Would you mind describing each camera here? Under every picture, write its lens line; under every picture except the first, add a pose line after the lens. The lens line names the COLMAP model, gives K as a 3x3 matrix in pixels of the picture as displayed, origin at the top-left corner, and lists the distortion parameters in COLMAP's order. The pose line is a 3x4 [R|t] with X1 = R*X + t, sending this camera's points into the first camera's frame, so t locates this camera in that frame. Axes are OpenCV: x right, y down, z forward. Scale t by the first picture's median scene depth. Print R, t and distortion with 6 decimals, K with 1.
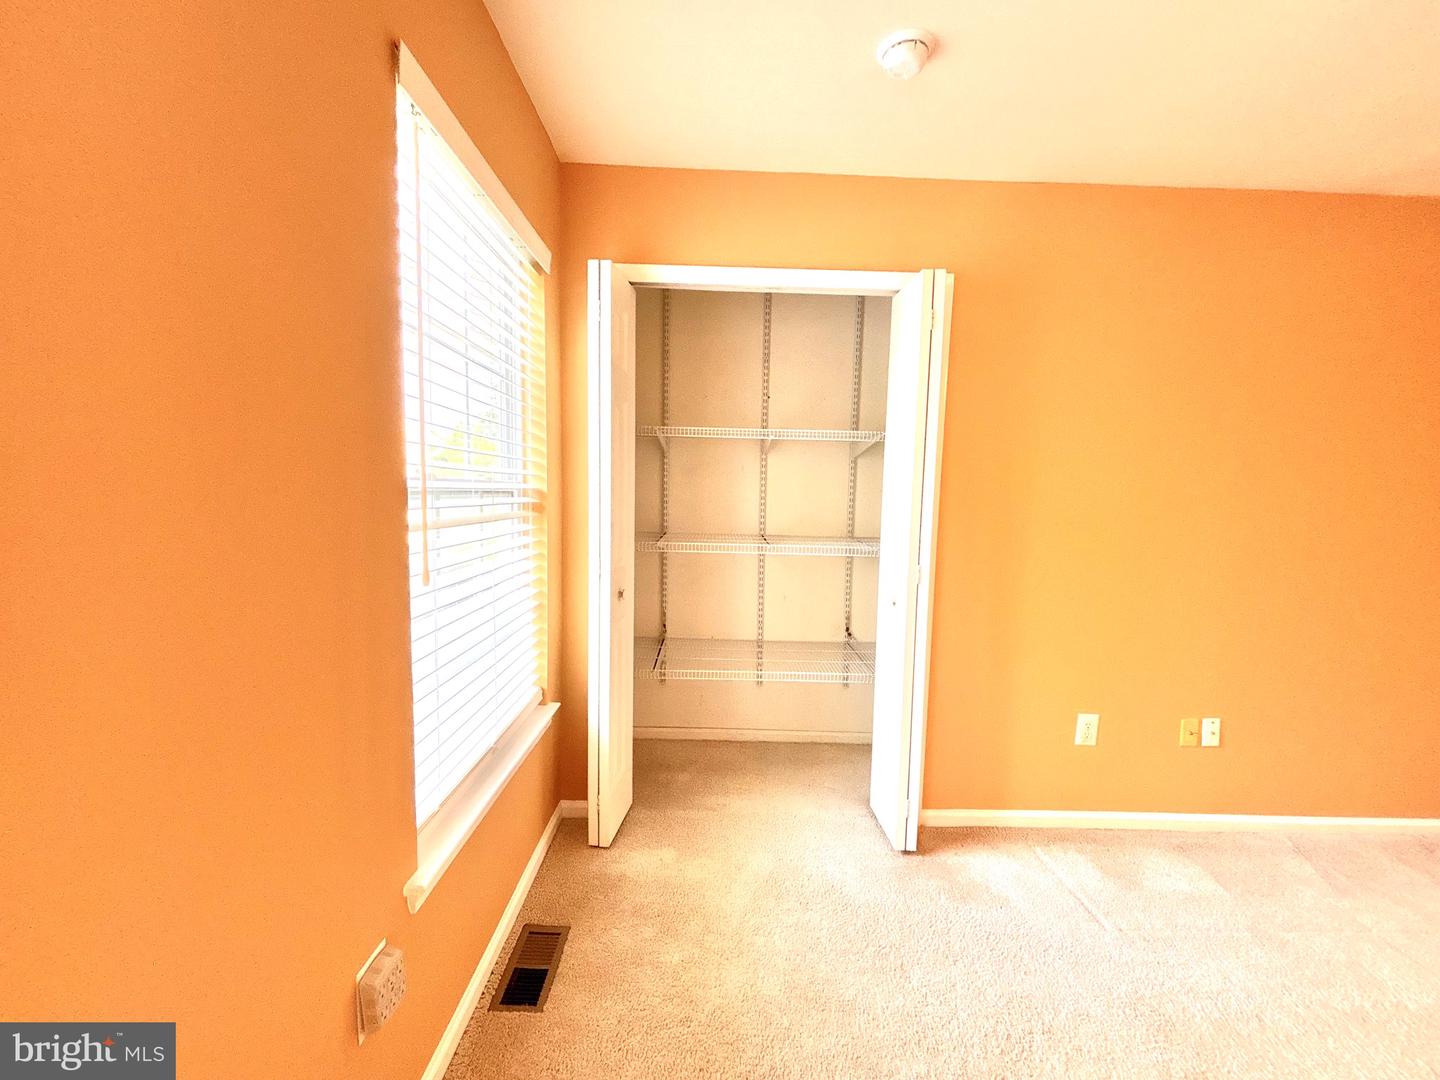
lens RADIAL K [[580.1, 0, 714.3], [0, 580.1, 536.6], [0, 0, 1]] dist [0.003534, 0.000013]
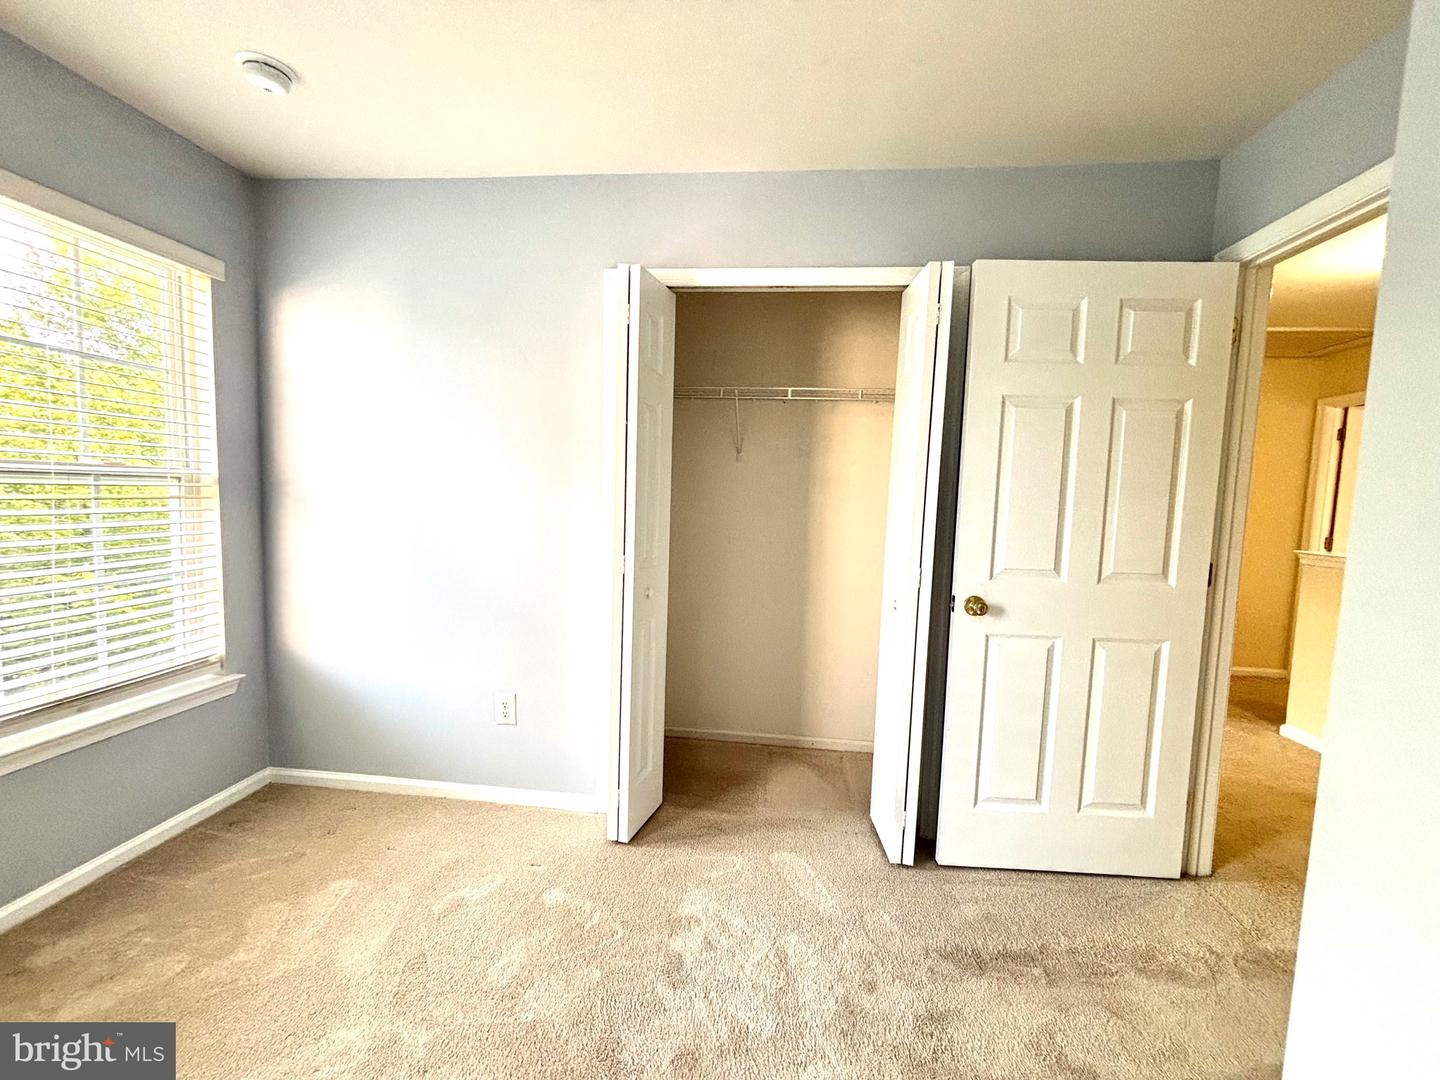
lens RADIAL K [[580.1, 0, 711.8], [0, 580.1, 543.4], [0, 0, 1]] dist [0.003534, 0.000013]
pose [[0.993146, 0.010959, -0.116369, 0.111876], [-0.010357, 0.999930, 0.005778, 0.004221], [0.116425, -0.004533, 0.993189, 0.006189]]
